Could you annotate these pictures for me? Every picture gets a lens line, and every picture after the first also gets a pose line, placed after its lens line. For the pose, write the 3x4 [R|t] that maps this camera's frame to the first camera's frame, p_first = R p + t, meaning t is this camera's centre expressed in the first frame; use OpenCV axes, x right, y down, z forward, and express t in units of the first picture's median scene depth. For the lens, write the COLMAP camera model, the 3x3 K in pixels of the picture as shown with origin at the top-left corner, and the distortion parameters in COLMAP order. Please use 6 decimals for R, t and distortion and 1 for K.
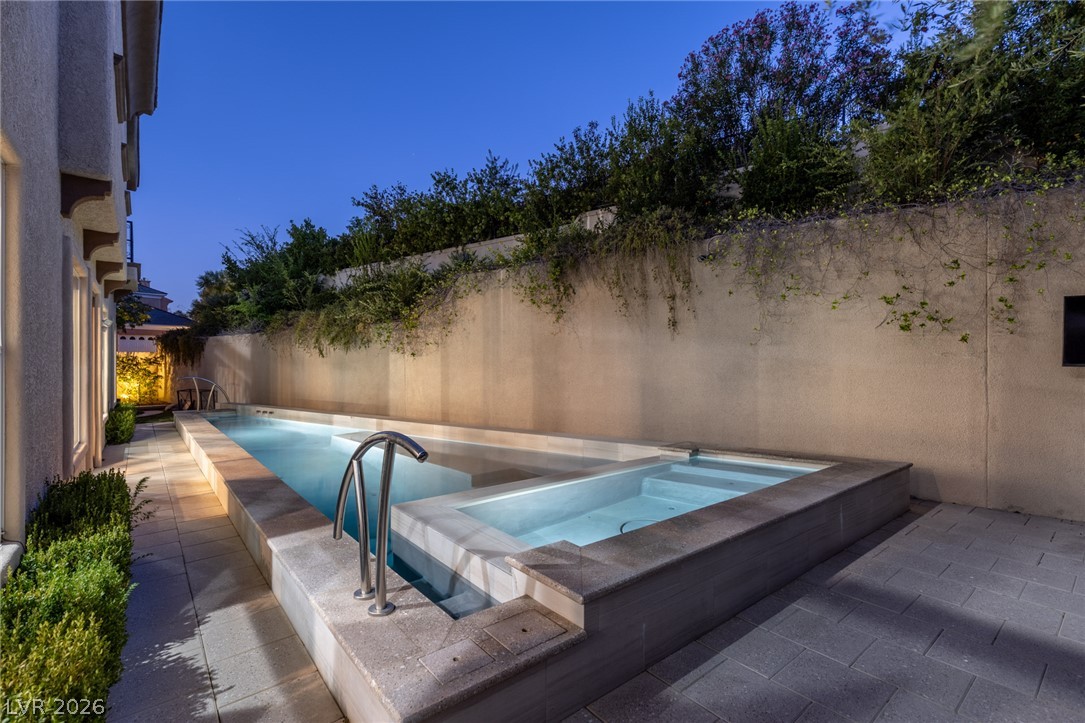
lens RADIAL K [[485.4, 0, 548.1], [0, 485.4, 363.1], [0, 0, 1]] dist [0.007754, -0.000019]
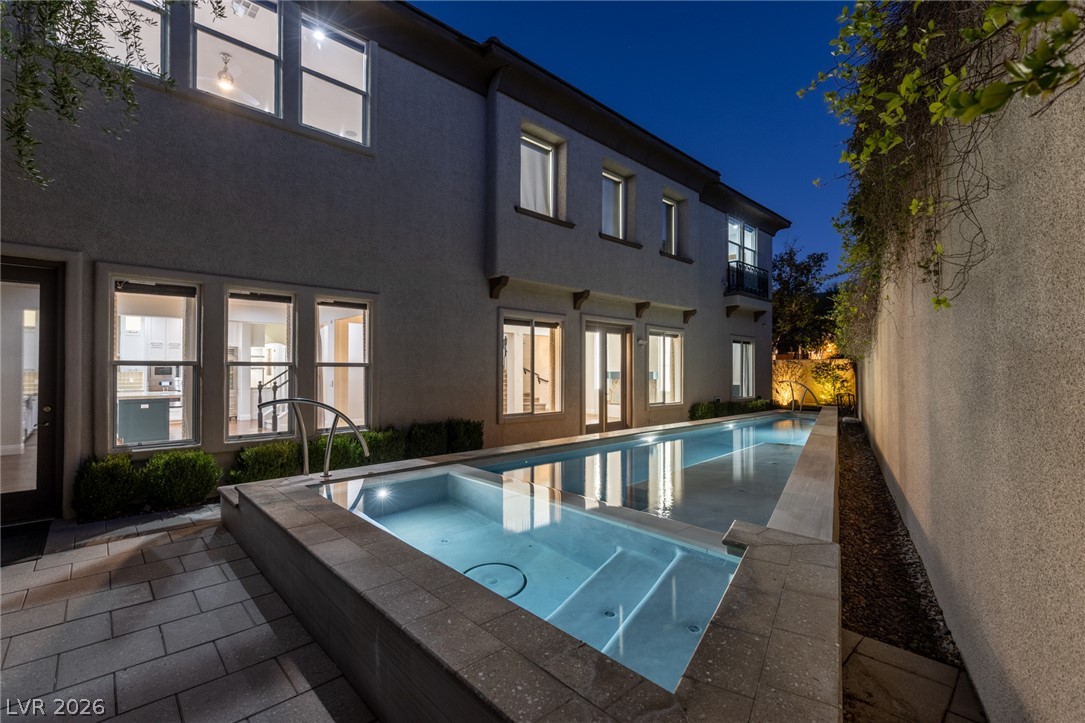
lens RADIAL K [[485.4, 0, 548.1], [0, 485.4, 363.1], [0, 0, 1]] dist [0.007754, -0.000019]
pose [[0.062518, -0.012694, -0.997963, 0.498540], [0.000480, 0.999919, -0.012689, 0.001330], [0.998044, 0.000314, 0.062519, 0.498893]]
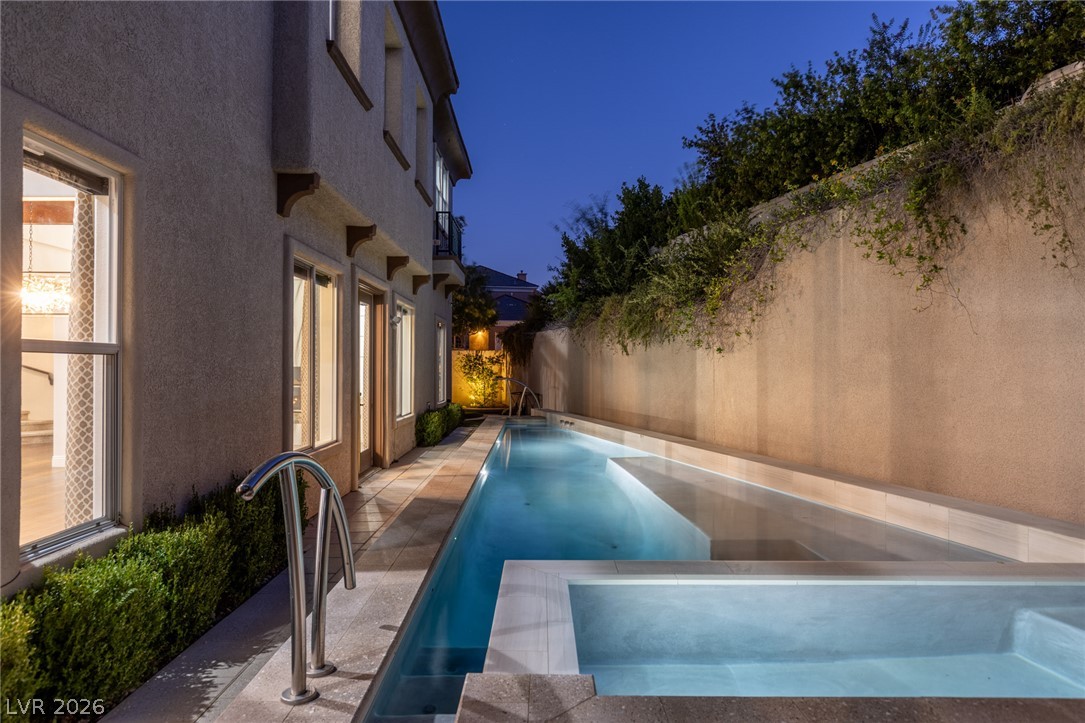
lens RADIAL K [[686.3, 0, 547.7], [0, 686.3, 361.6], [0, 0, 1]] dist [0.006106, -0.001131]
pose [[0.778529, 0.000999, -0.627608, 0.150250], [-0.003357, 0.999991, -0.002573, 0.001779], [0.627600, 0.004110, 0.778525, 0.108472]]
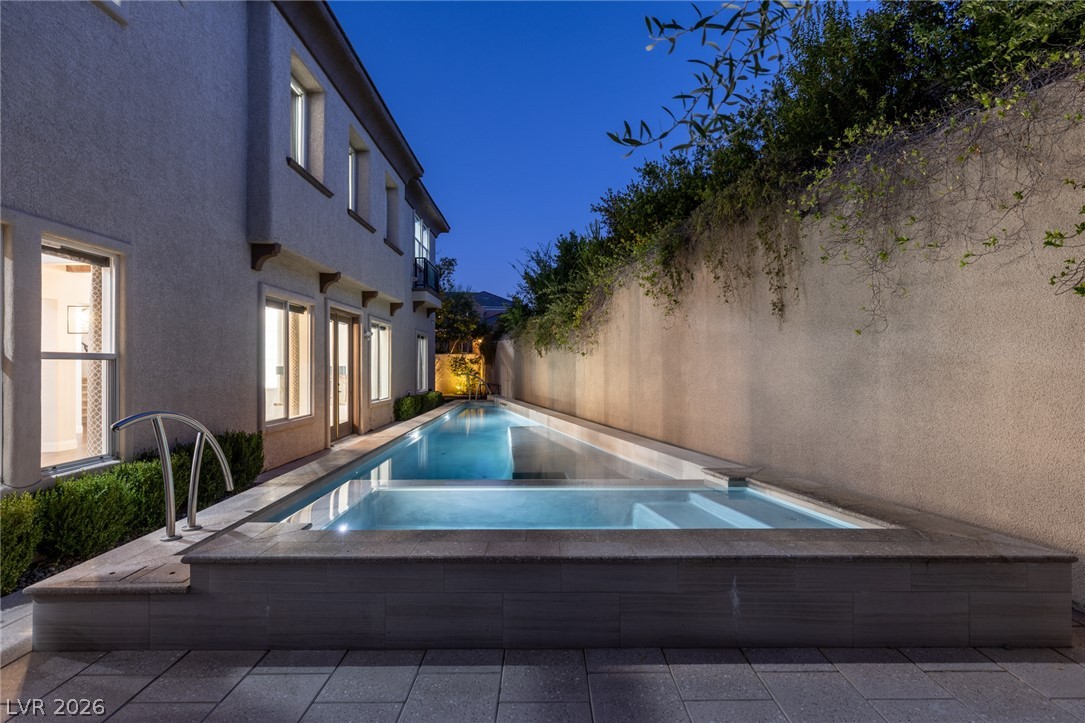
lens RADIAL K [[512.9, 0, 549.5], [0, 512.9, 361.8], [0, 0, 1]] dist [-0.000795, 0.000030]
pose [[0.781047, -0.002552, -0.624467, 0.361714], [0.001439, 0.999996, -0.002286, 0.001334], [0.624471, 0.000887, 0.781048, 0.133451]]
